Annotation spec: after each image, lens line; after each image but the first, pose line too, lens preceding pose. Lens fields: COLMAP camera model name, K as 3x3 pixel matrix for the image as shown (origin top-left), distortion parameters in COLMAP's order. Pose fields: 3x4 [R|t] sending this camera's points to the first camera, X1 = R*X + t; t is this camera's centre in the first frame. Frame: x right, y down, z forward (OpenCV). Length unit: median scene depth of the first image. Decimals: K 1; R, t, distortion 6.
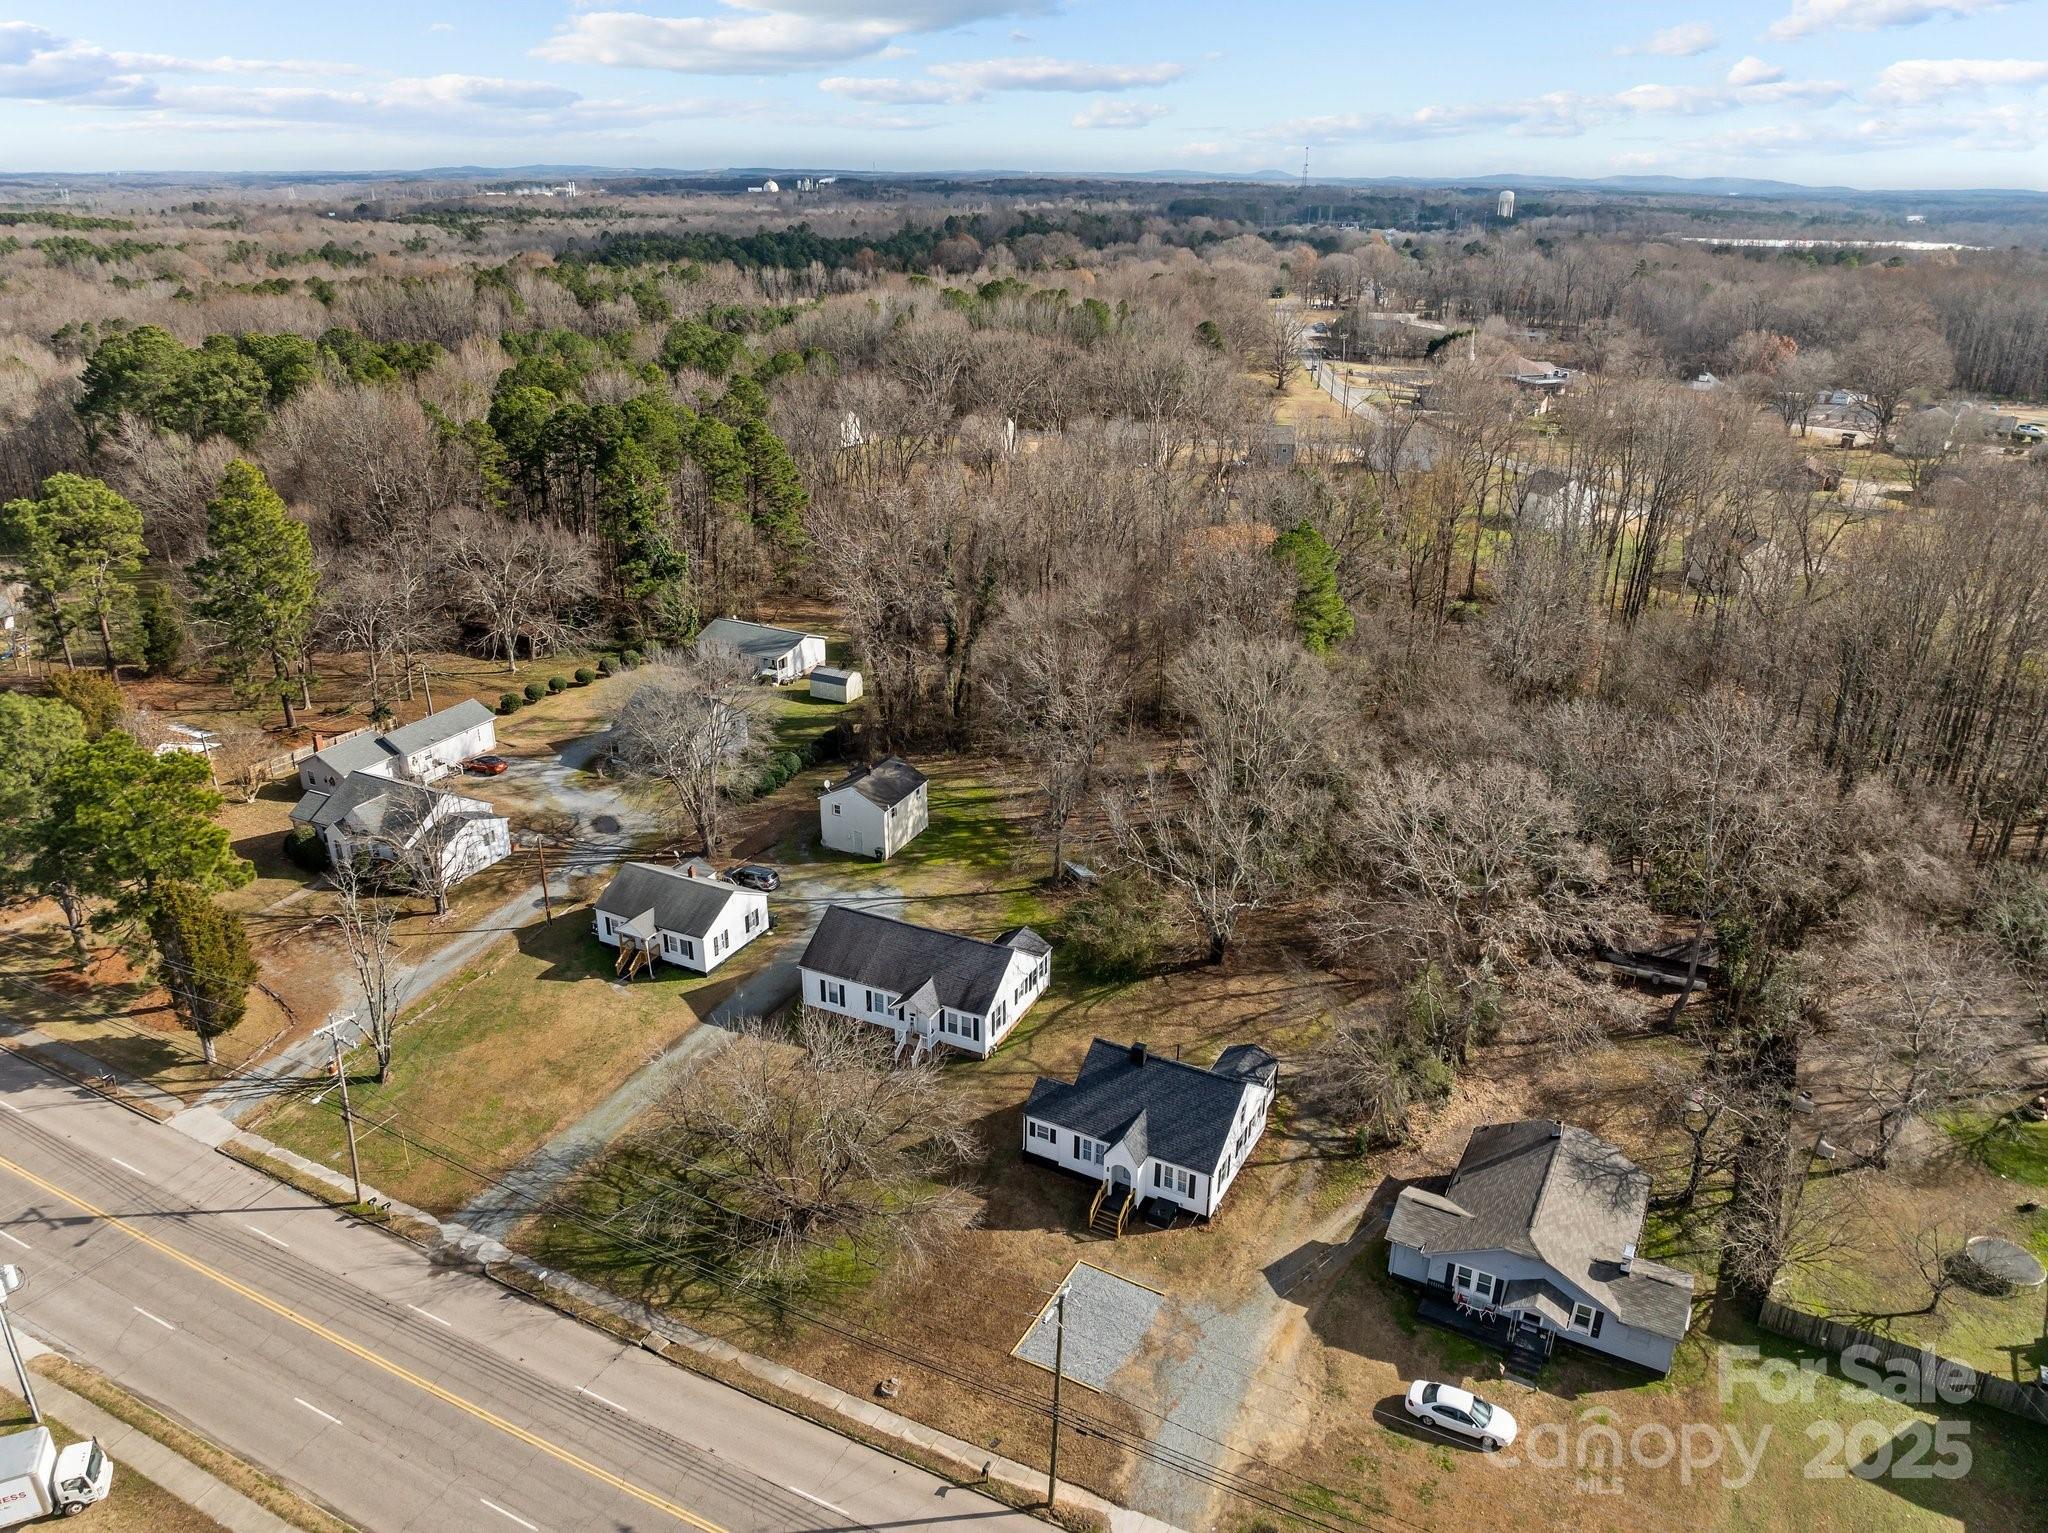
lens RADIAL K [[1464.5, 0, 1019.2], [0, 1464.5, 768.9], [0, 0, 1]] dist [-0.041255, 0.009843]
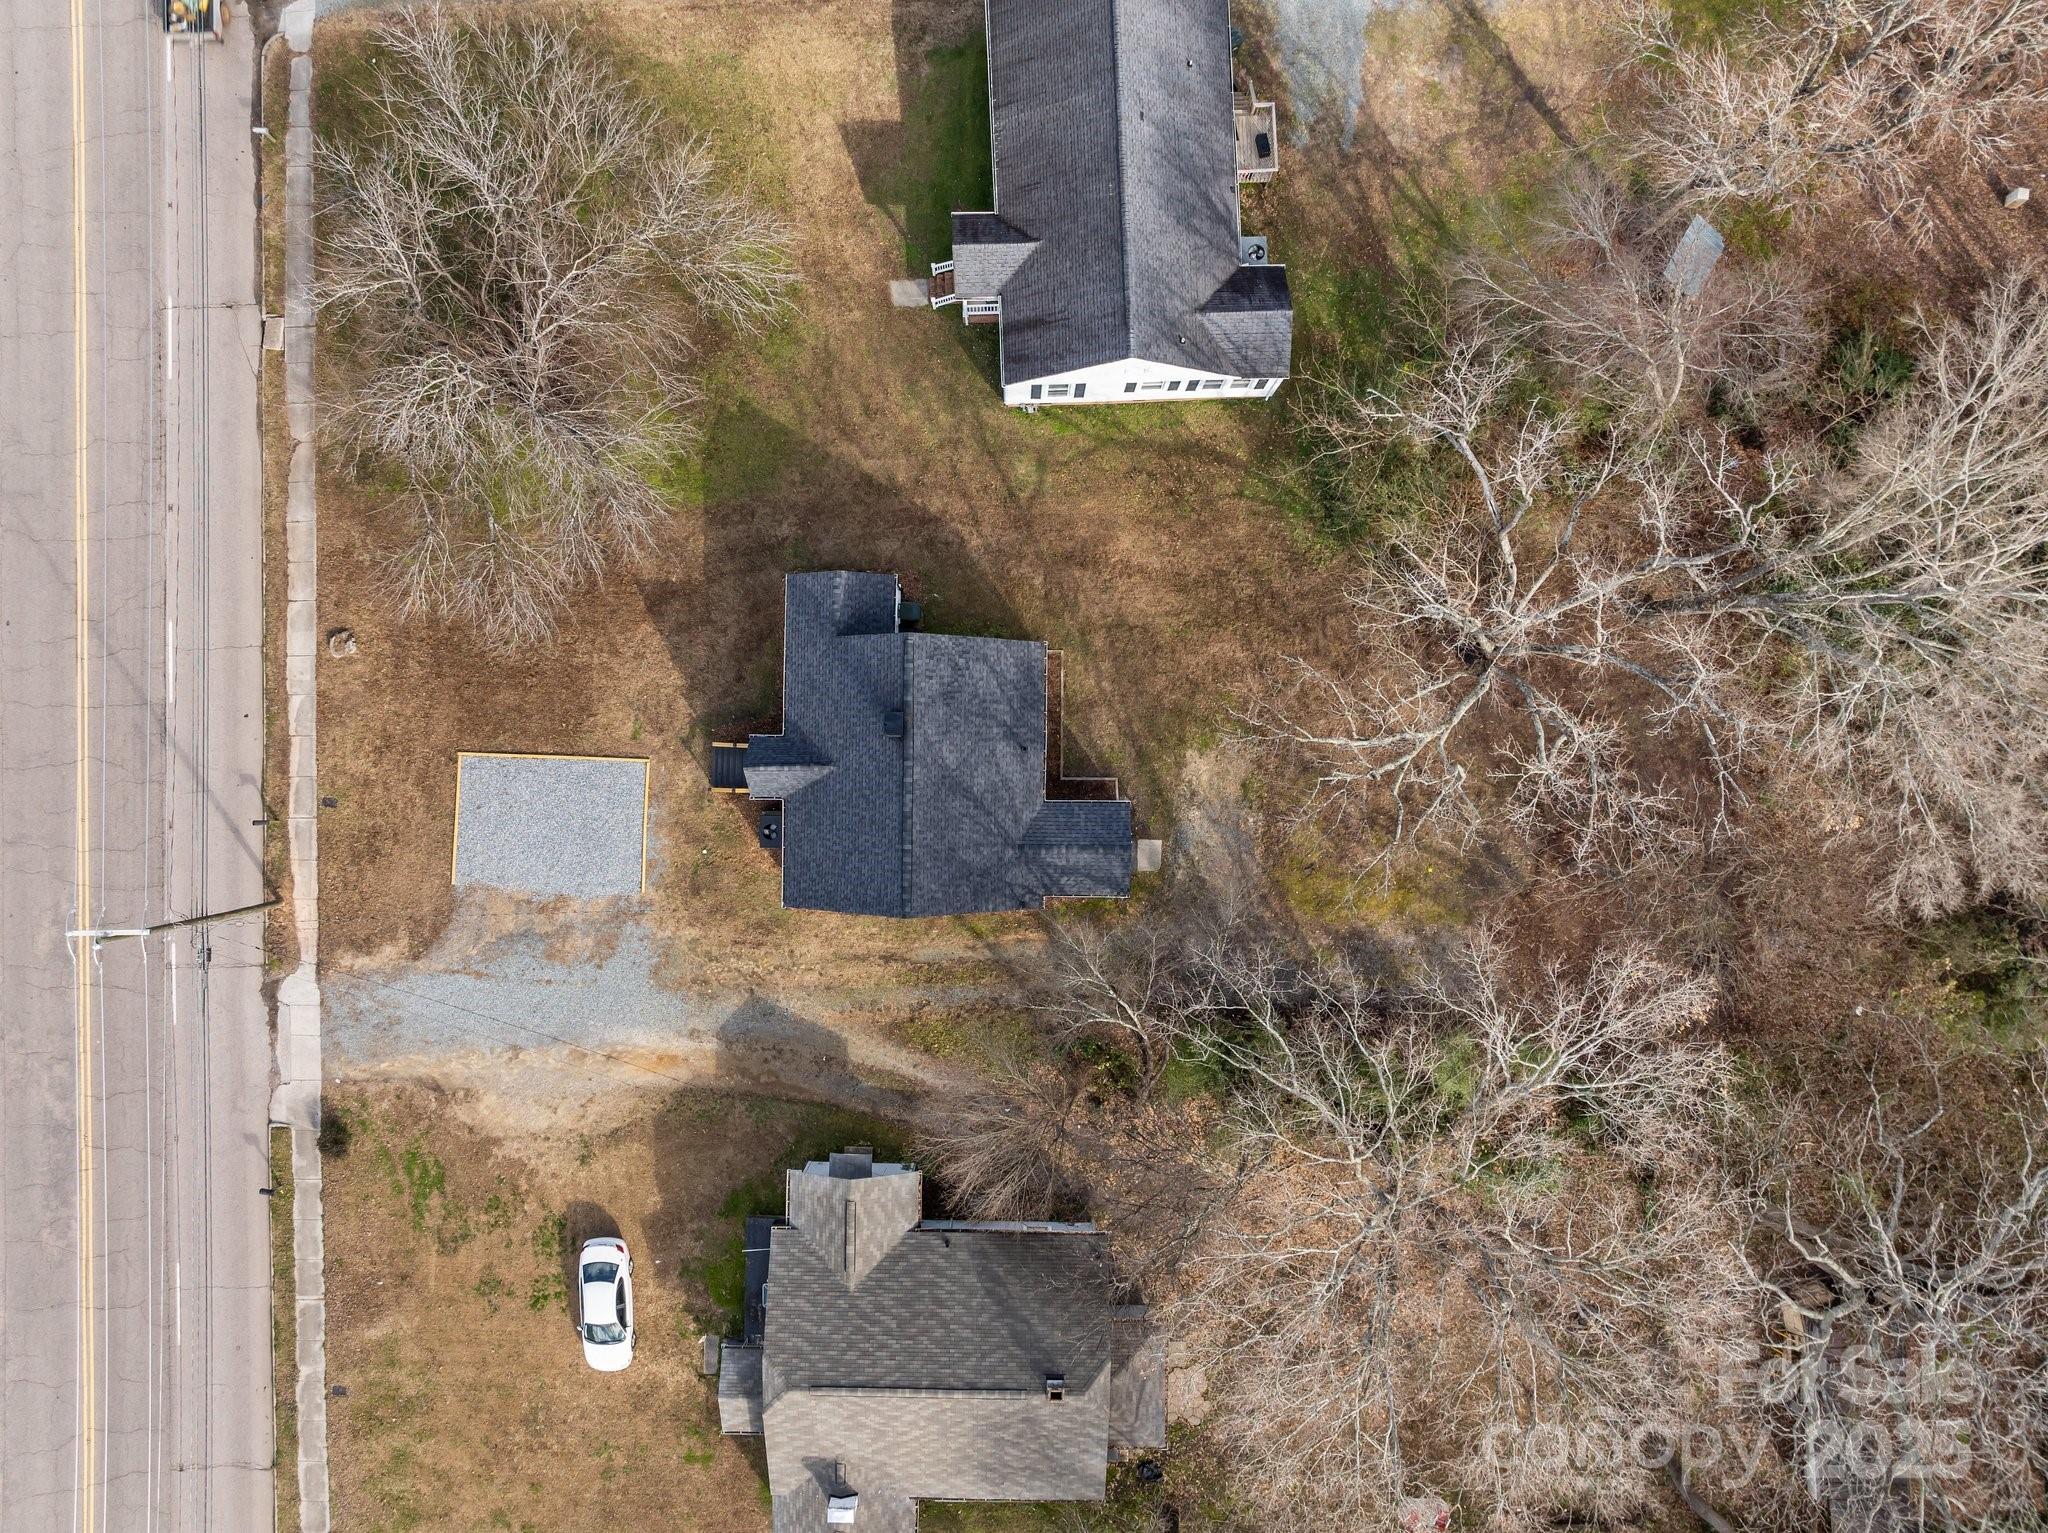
lens RADIAL K [[1464.5, 0, 1027.7], [0, 1464.5, 763.3], [0, 0, 1]] dist [-0.041255, 0.009843]
pose [[0.465115, 0.885201, -0.009322, 0.110798], [-0.333309, 0.184868, 0.924516, -0.310799], [0.820106, -0.426899, 0.381030, 0.725450]]
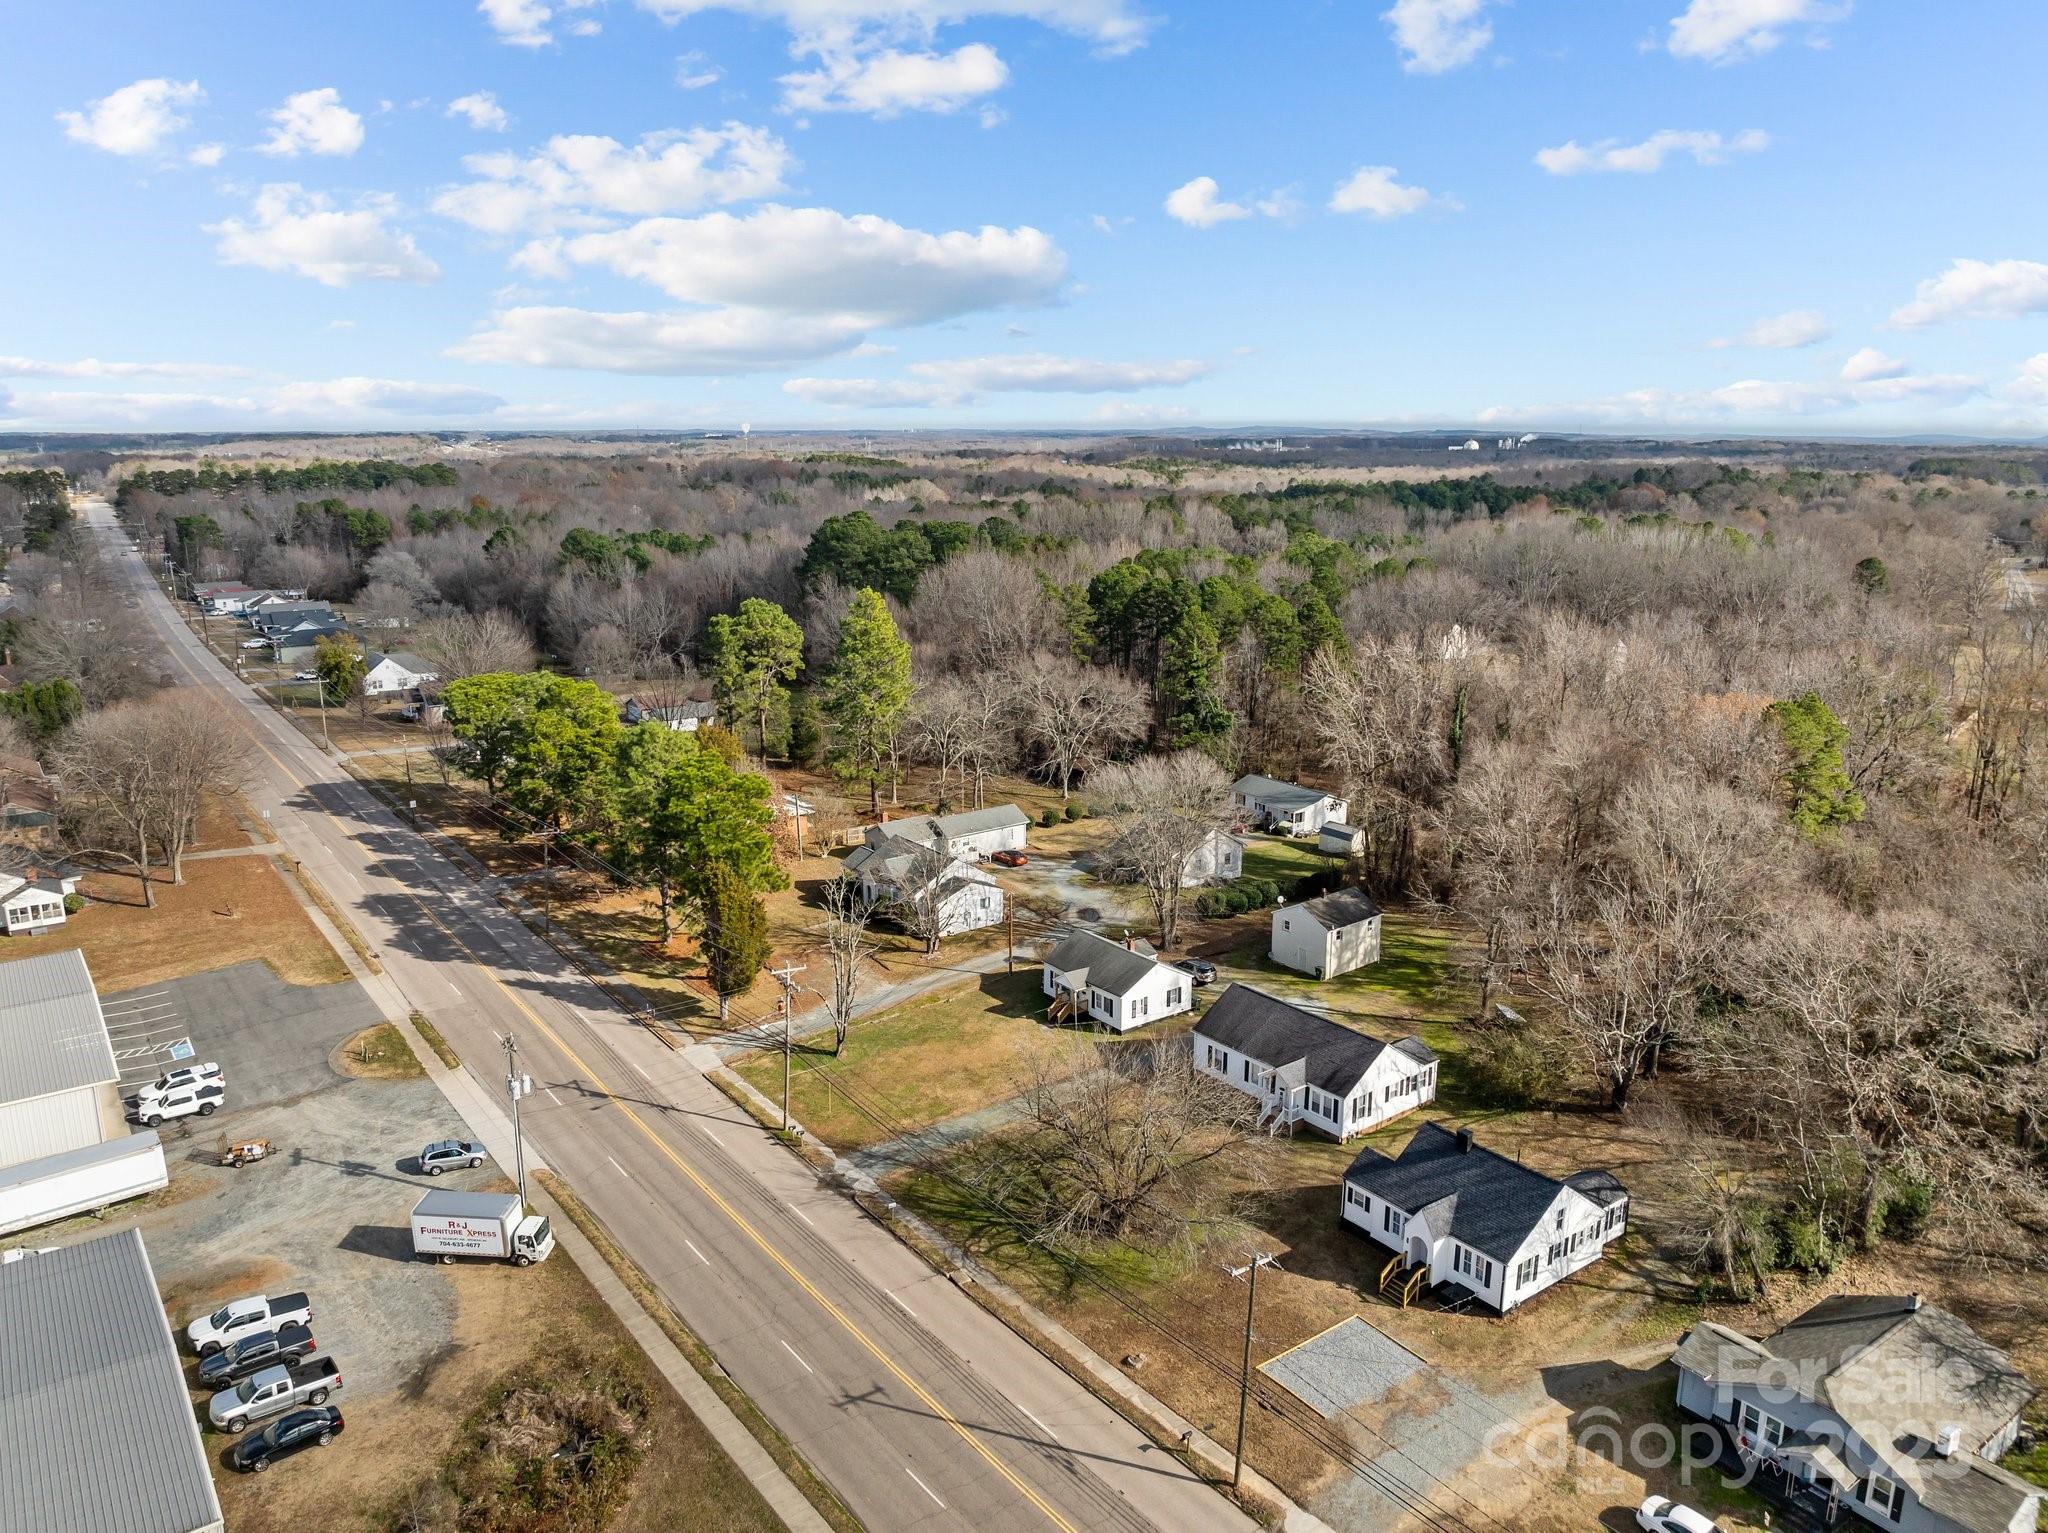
lens RADIAL K [[1464.5, 0, 1001.8], [0, 1464.5, 771.8], [0, 0, 1]] dist [-0.041255, 0.009843]
pose [[0.892522, 0.096448, -0.440571, 0.190057], [-0.166772, 0.978204, -0.123707, 0.109988], [0.419037, 0.183886, 0.889153, -0.061367]]
